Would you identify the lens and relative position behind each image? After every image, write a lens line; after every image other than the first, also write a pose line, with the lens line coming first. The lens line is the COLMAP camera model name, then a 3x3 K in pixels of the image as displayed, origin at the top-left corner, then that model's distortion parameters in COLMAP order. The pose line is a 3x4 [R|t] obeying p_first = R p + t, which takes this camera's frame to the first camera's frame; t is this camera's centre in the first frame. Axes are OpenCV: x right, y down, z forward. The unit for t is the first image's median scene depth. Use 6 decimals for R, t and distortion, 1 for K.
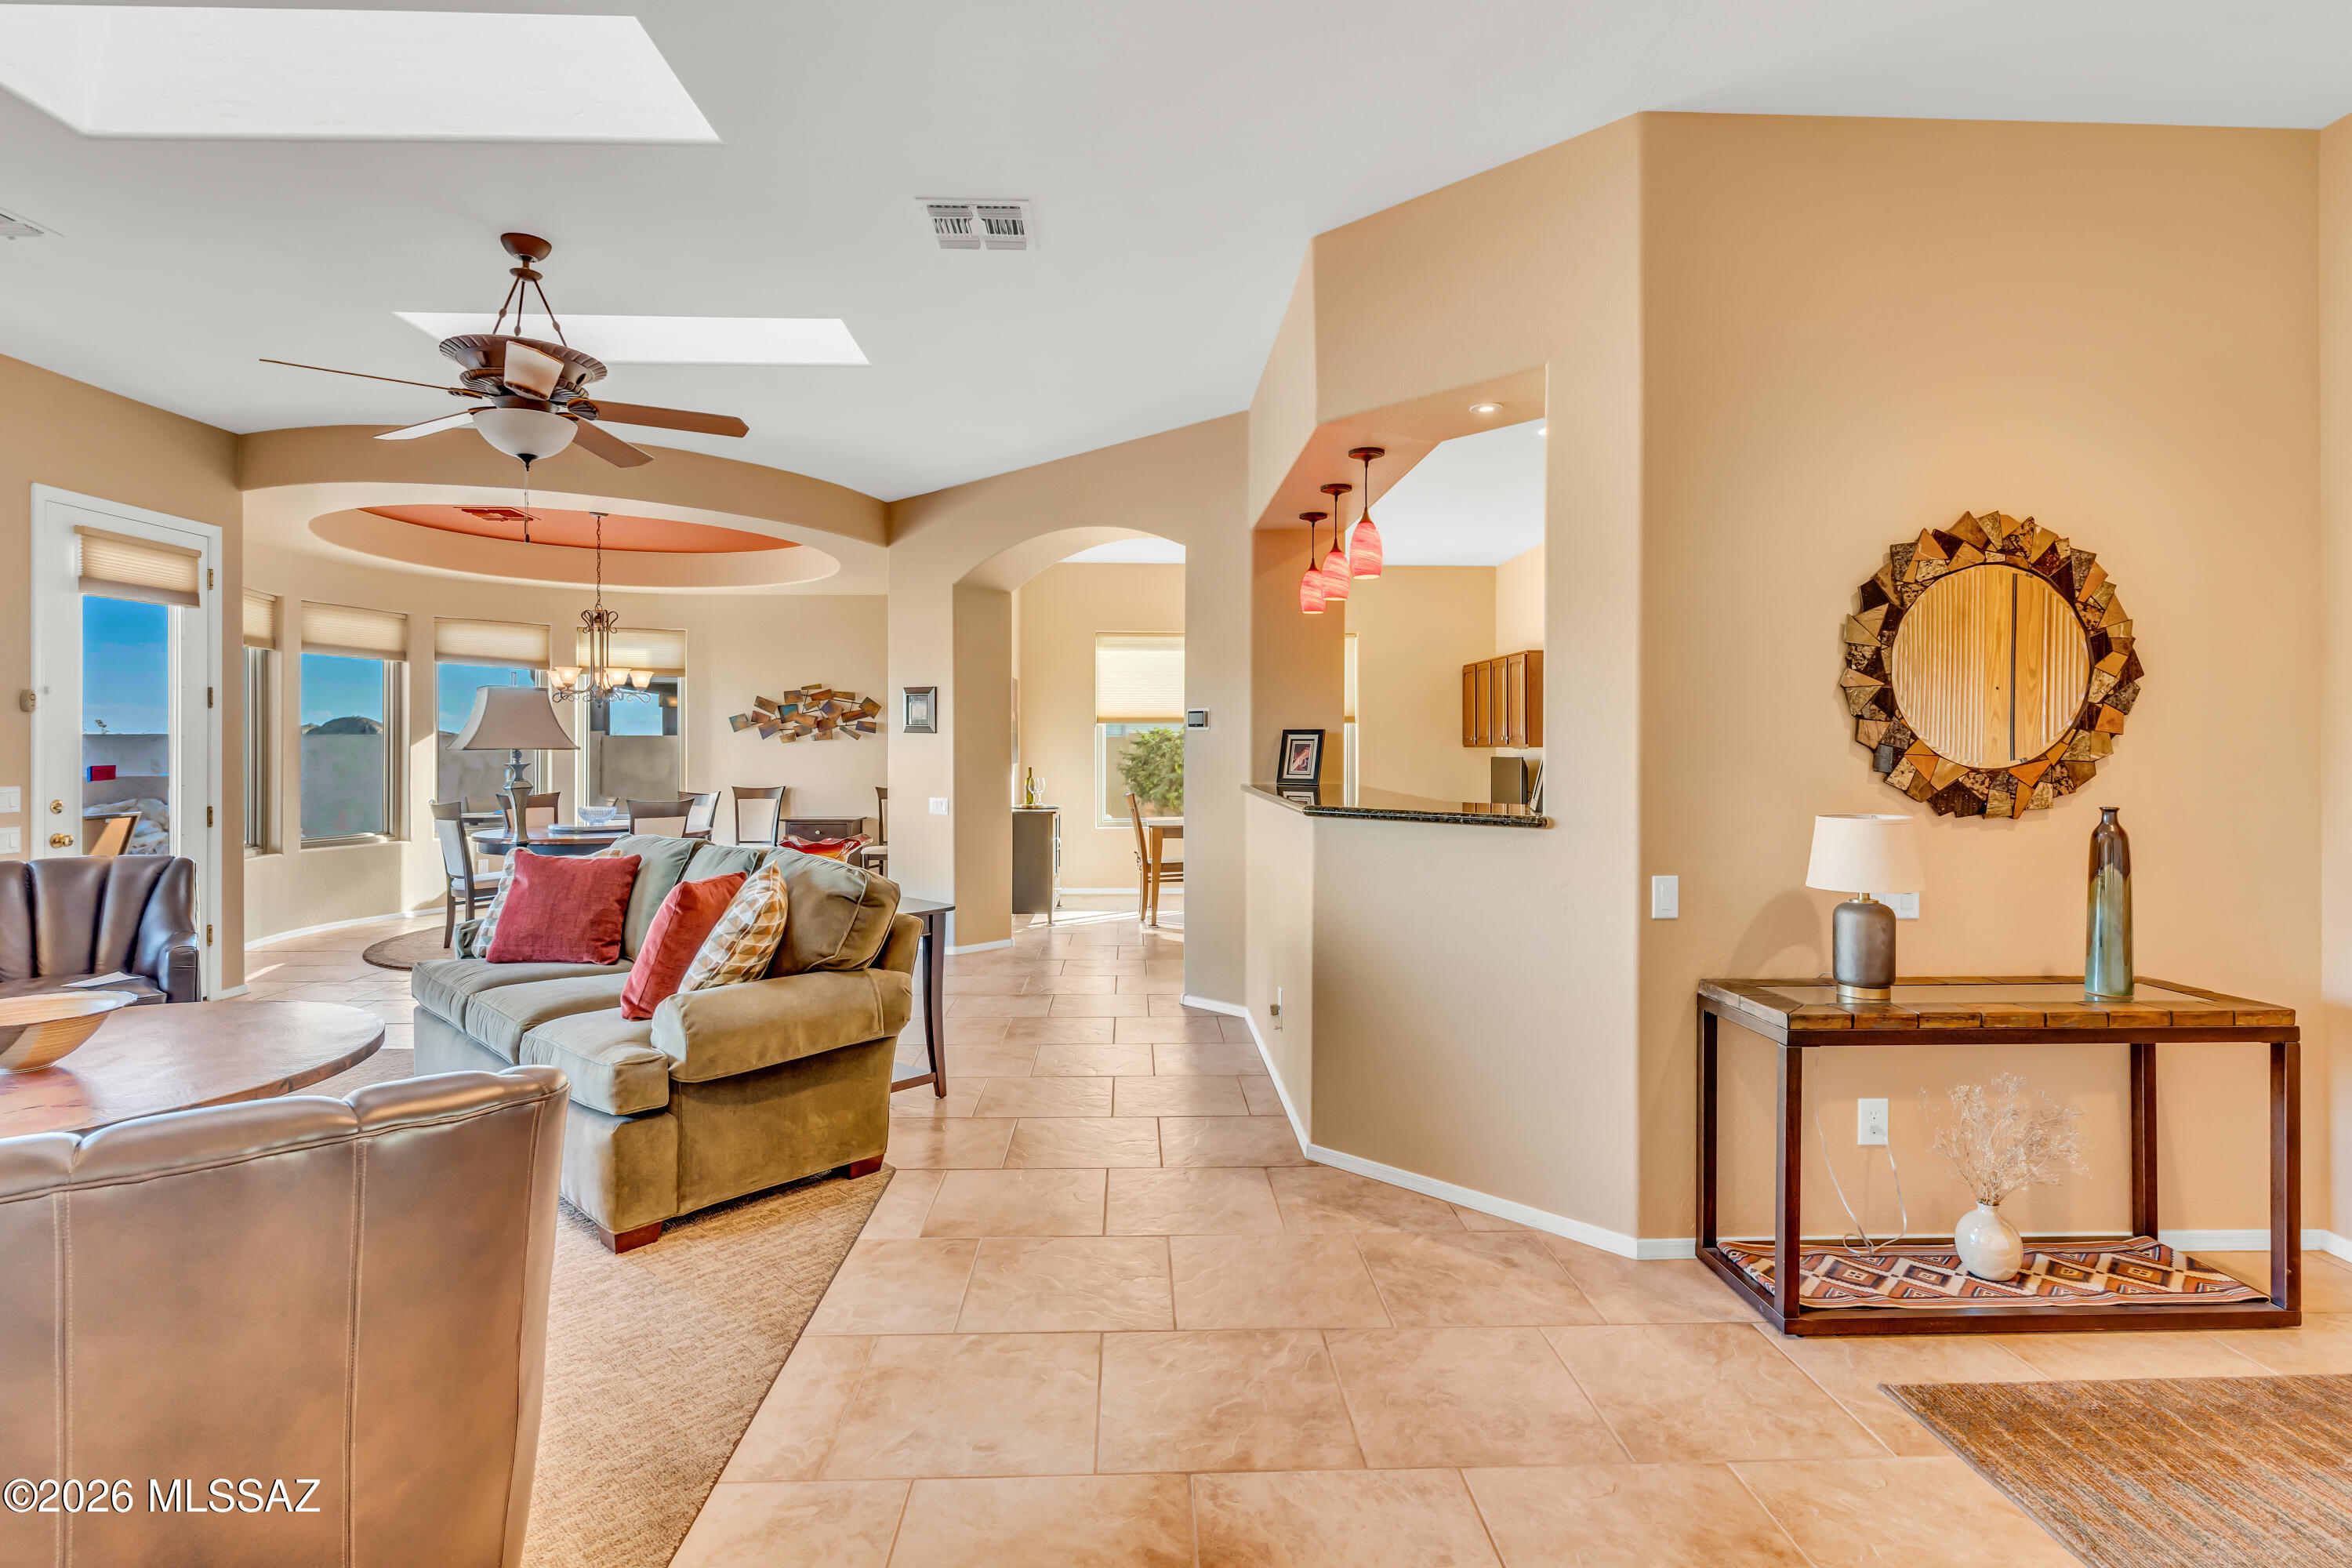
lens RADIAL K [[1137.0, 0, 1168.9], [0, 1137.0, 745.4], [0, 0, 1]] dist [-0.002572, 0.002272]
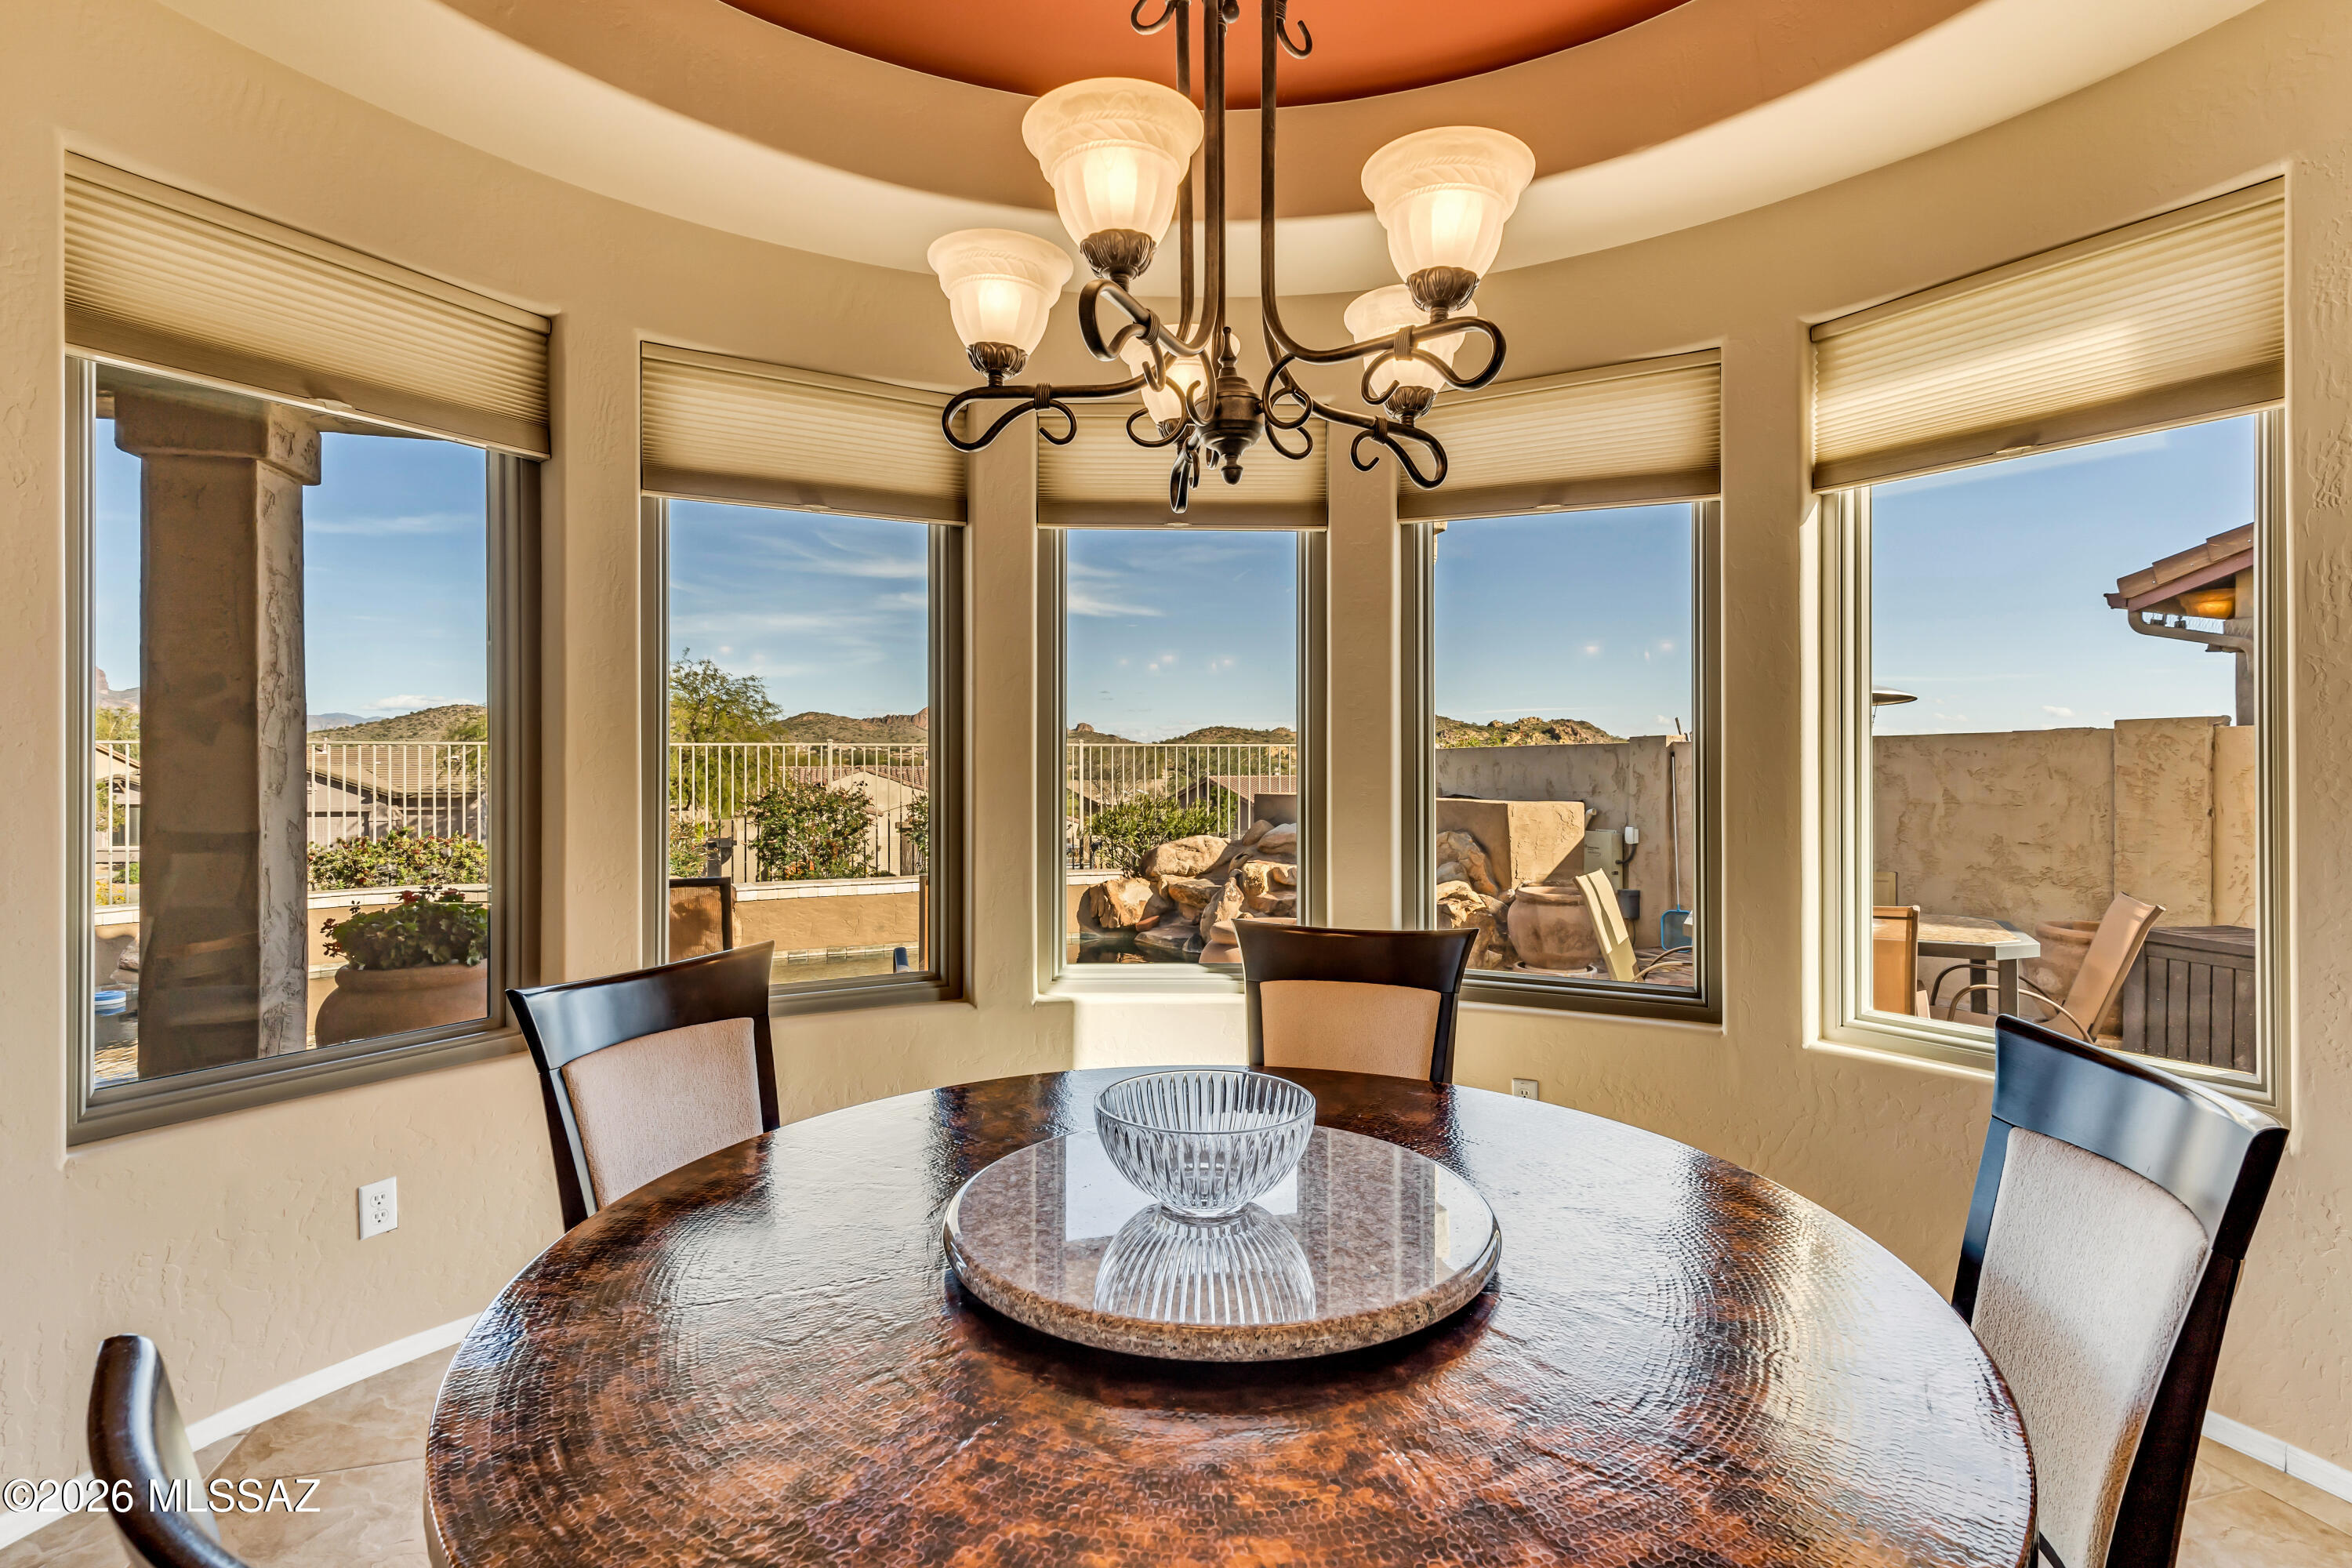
lens RADIAL K [[1137.0, 0, 1190.4], [0, 1137.0, 750.3], [0, 0, 1]] dist [-0.002572, 0.002272]
pose [[0.242084, -0.015234, -0.970136, -0.441338], [0.003327, 0.999884, -0.014871, 0.010286], [0.970250, 0.000372, 0.242107, 1.222075]]
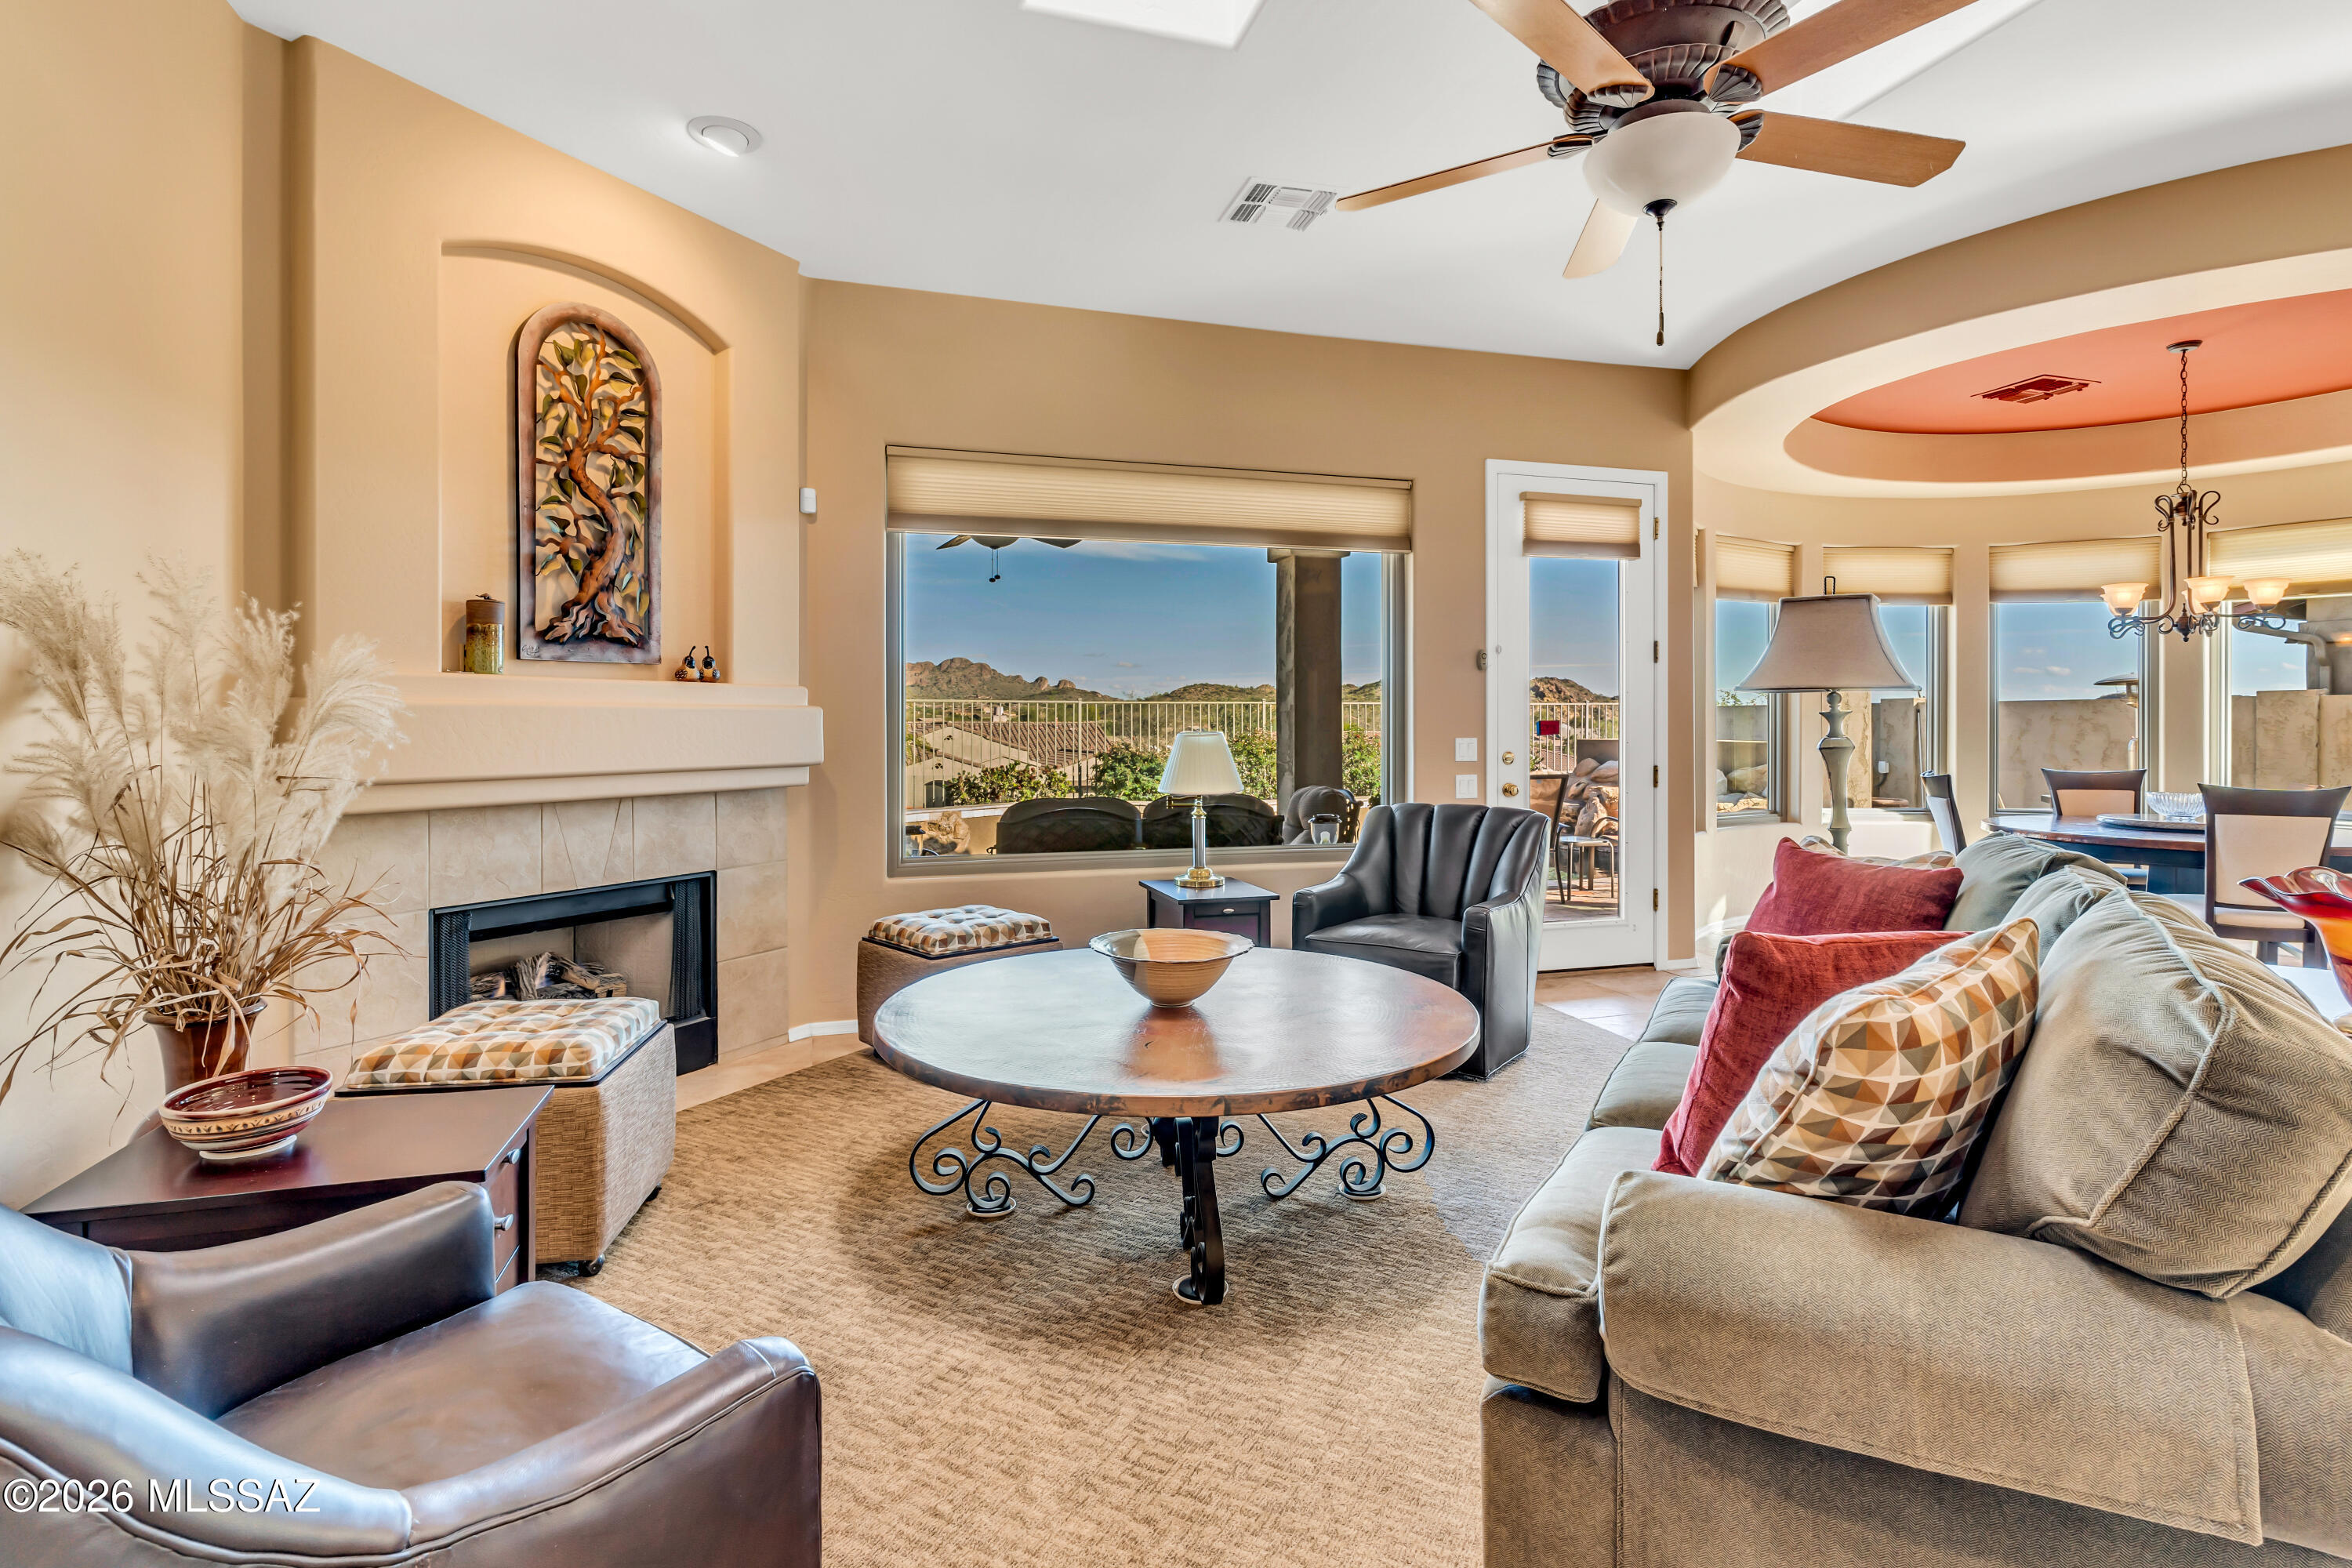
lens RADIAL K [[1137.0, 0, 1180.7], [0, 1137.0, 728.3], [0, 0, 1]] dist [-0.002572, 0.002272]
pose [[0.251343, 0.002930, -0.967894, -0.015166], [0.001557, 0.999993, 0.003431, 0.017674], [0.967897, -0.002370, 0.251336, 0.349925]]
